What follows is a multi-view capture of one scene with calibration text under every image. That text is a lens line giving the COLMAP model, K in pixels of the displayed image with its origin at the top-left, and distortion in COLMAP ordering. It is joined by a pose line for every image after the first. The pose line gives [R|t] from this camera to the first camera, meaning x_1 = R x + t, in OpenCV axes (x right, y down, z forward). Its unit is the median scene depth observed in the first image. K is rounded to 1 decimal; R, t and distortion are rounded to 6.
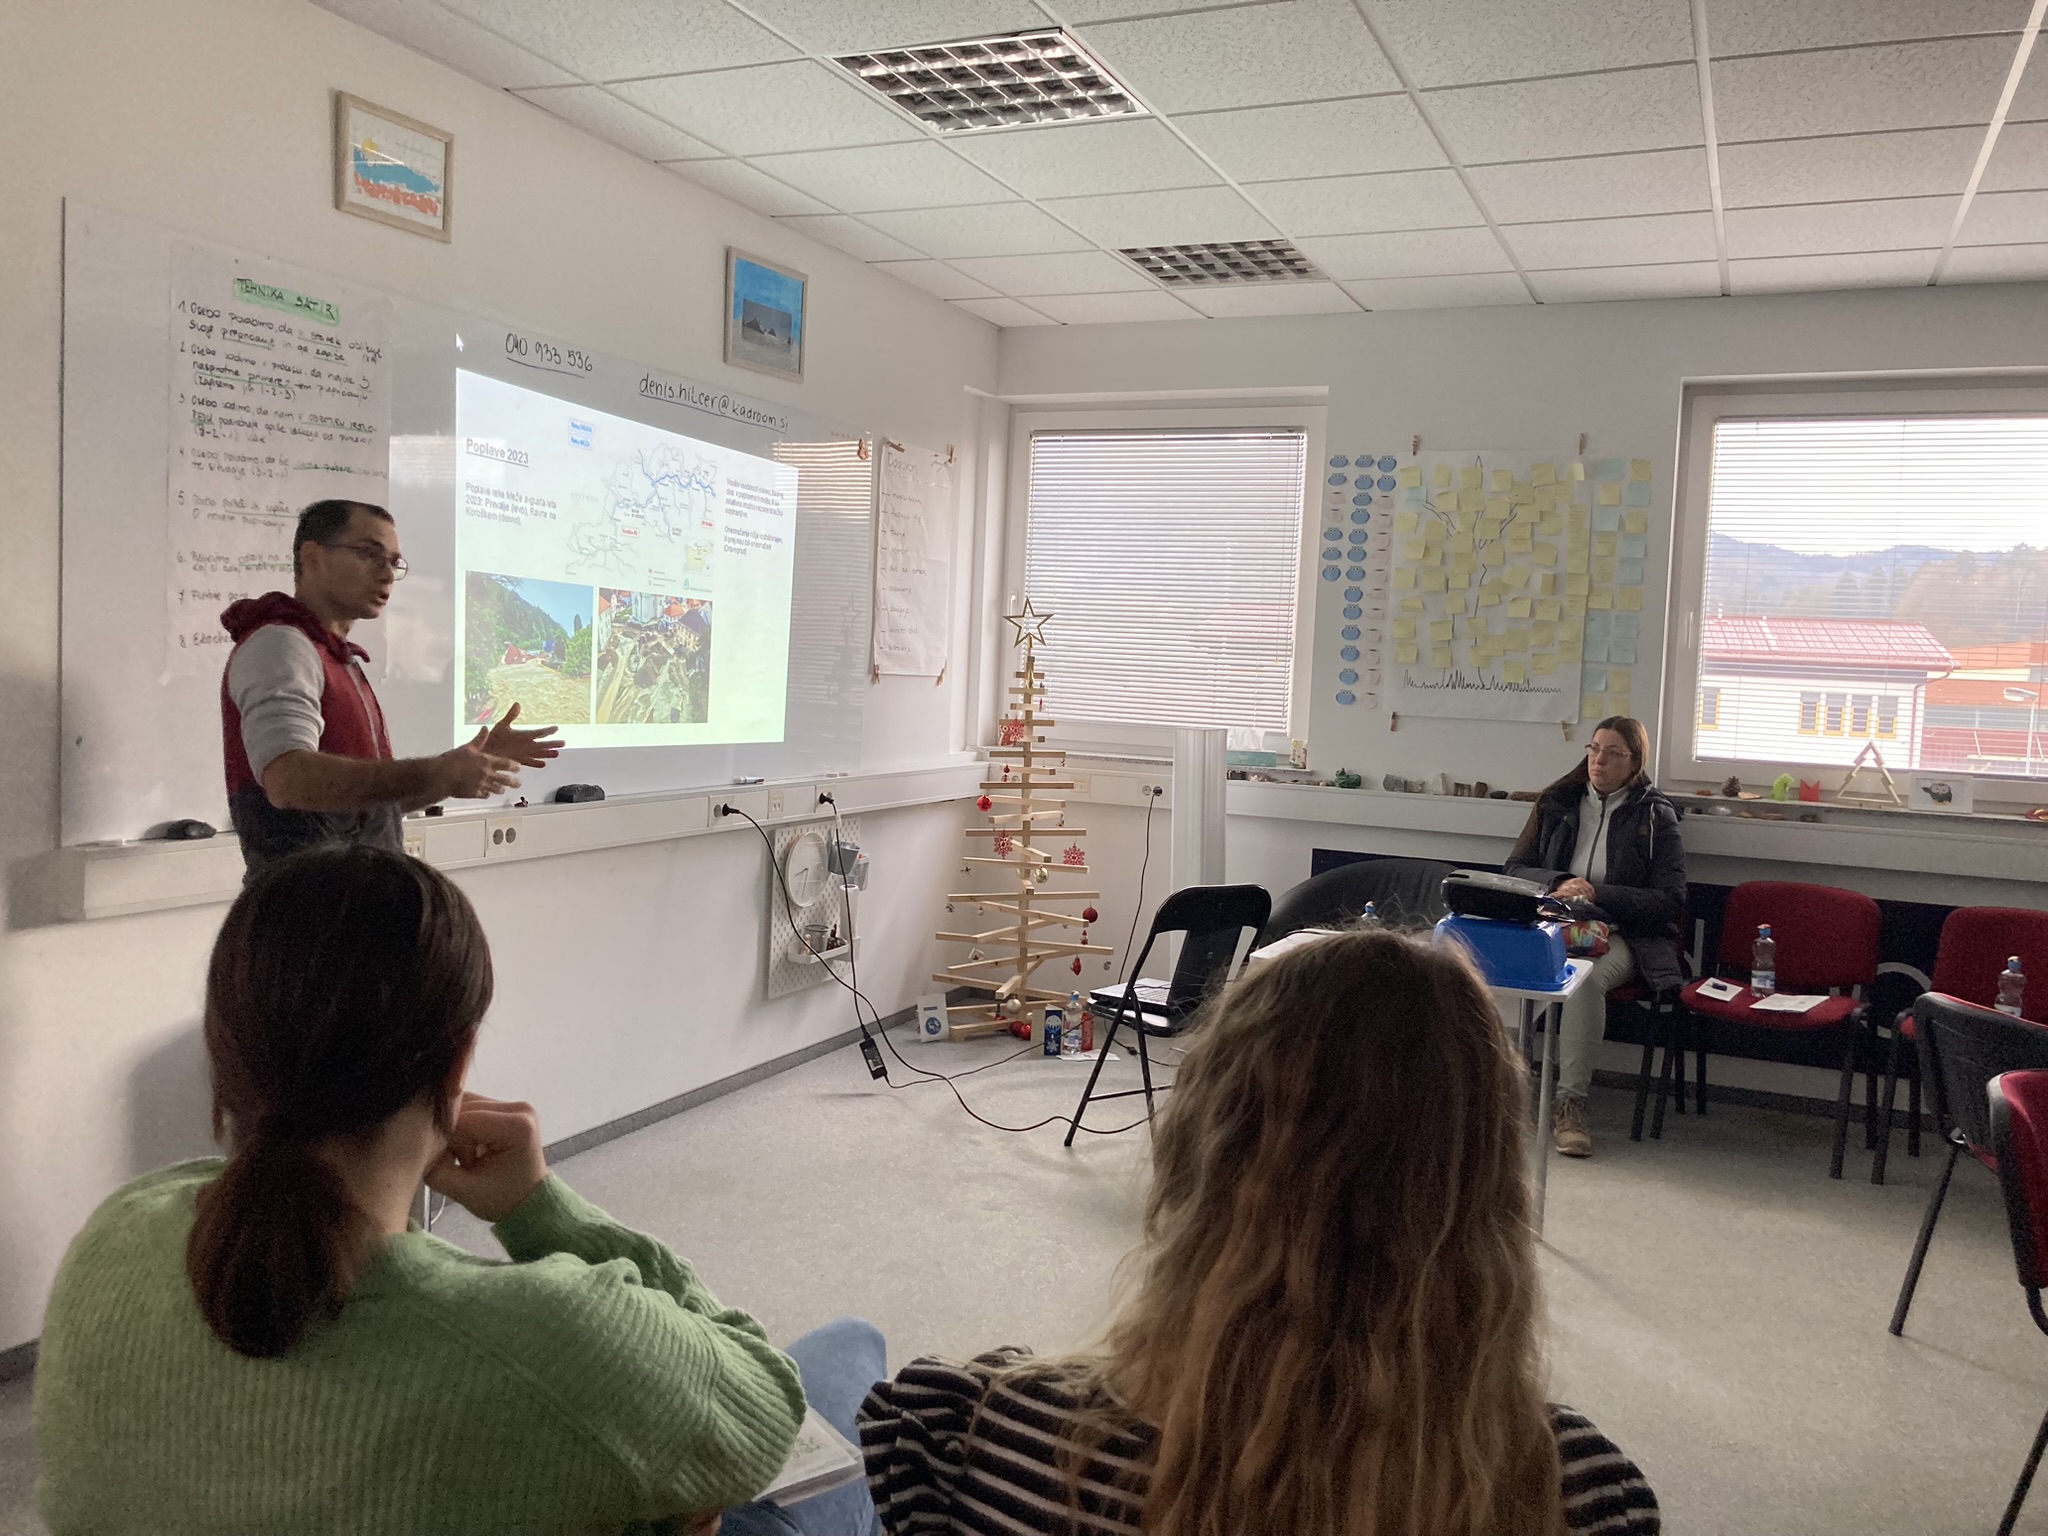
lens RADIAL K [[1686.1, 0, 1003.6], [0, 1686.1, 754.0], [0, 0, 1]] dist [0.037924, -0.039263]
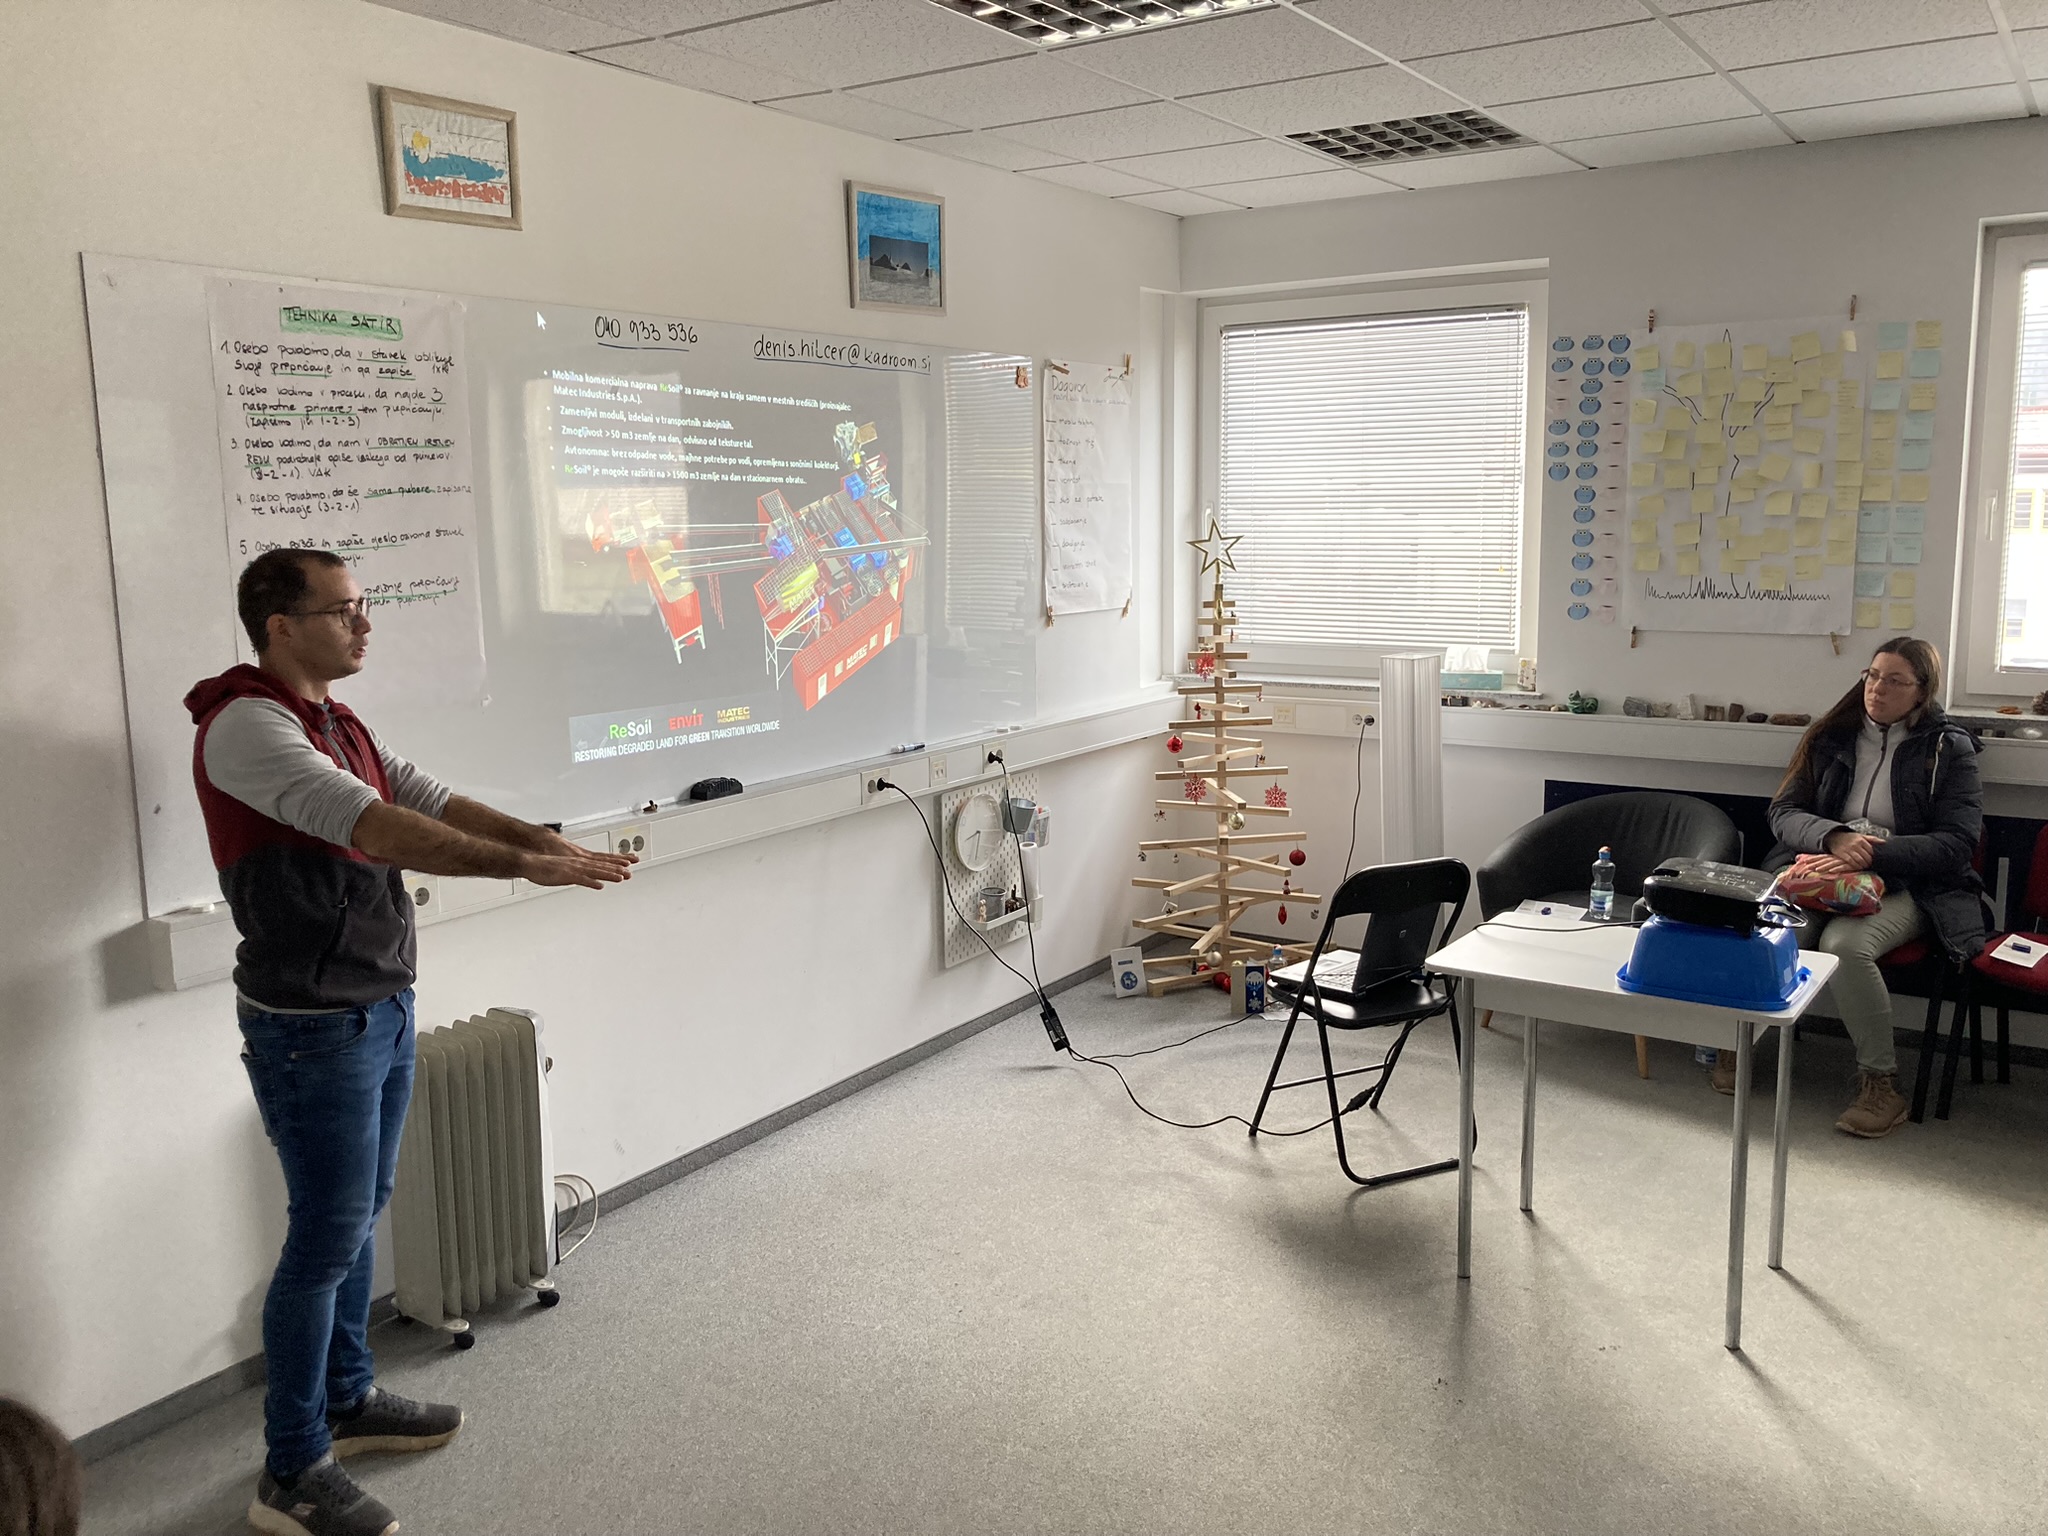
lens RADIAL K [[1686.1, 0, 999.2], [0, 1686.1, 748.6], [0, 0, 1]] dist [0.037924, -0.039263]
pose [[0.983968, -0.034743, -0.174929, 0.063111], [0.050056, 0.995216, 0.083904, -0.058353], [0.171177, -0.091315, 0.980999, 0.070698]]
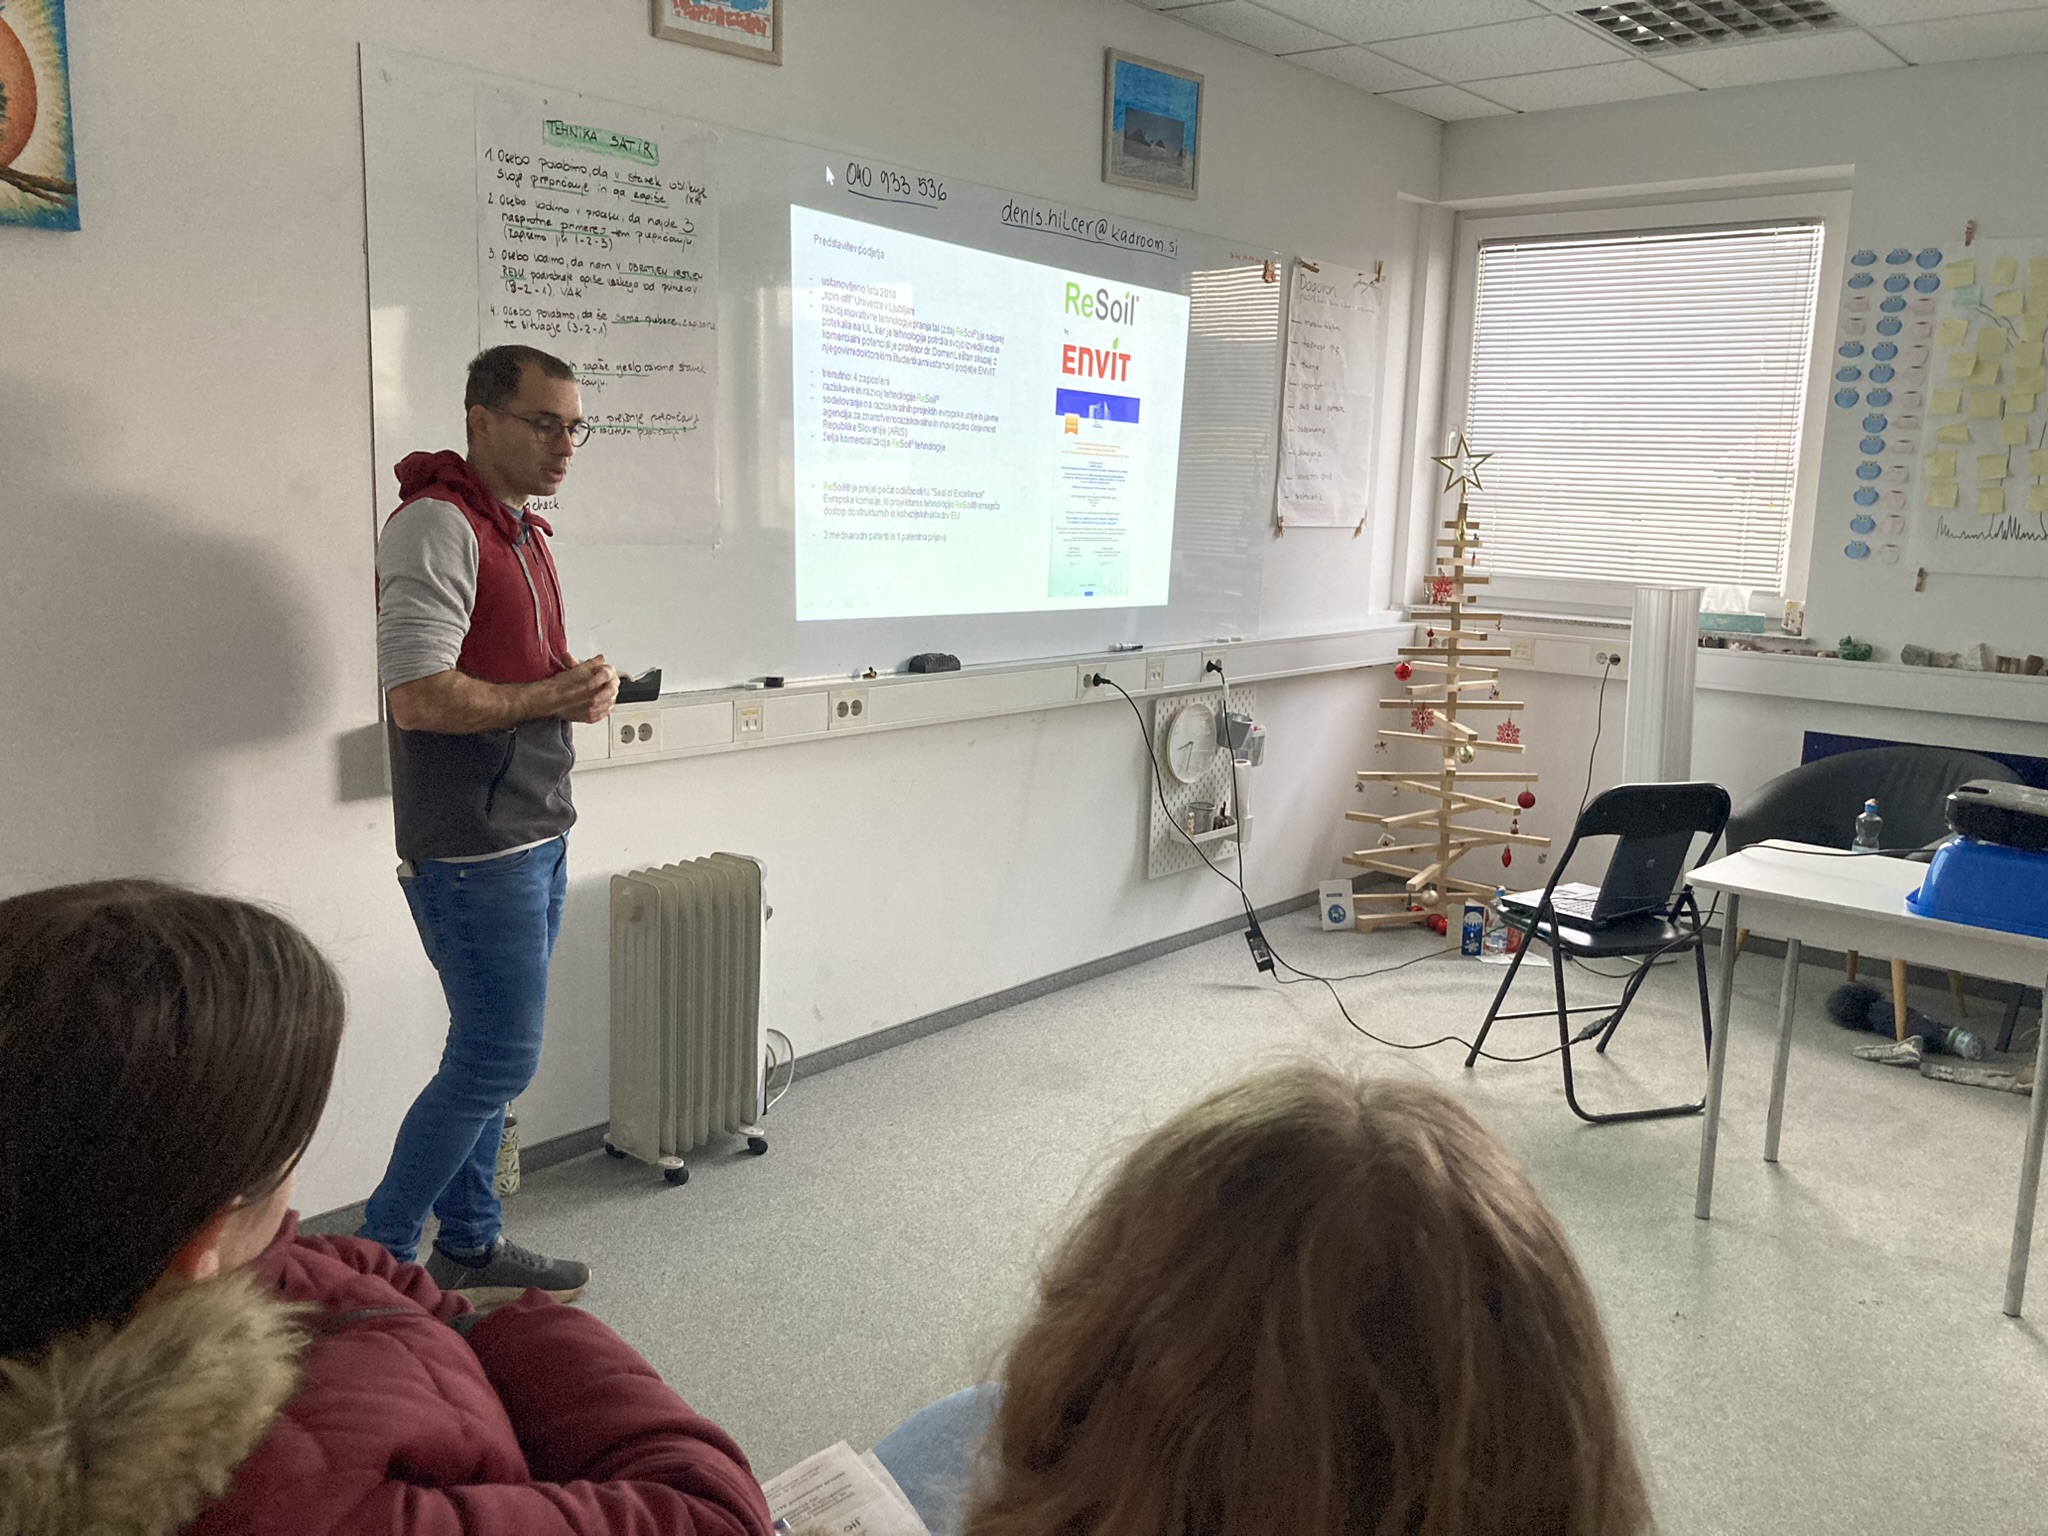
lens RADIAL K [[1686.1, 0, 997.1], [0, 1686.1, 755.6], [0, 0, 1]] dist [0.037924, -0.039263]
pose [[0.959211, 0.031751, -0.280903, 0.040077], [-0.004857, 0.995377, 0.095924, -0.012530], [0.282650, -0.090647, 0.954930, 0.087342]]
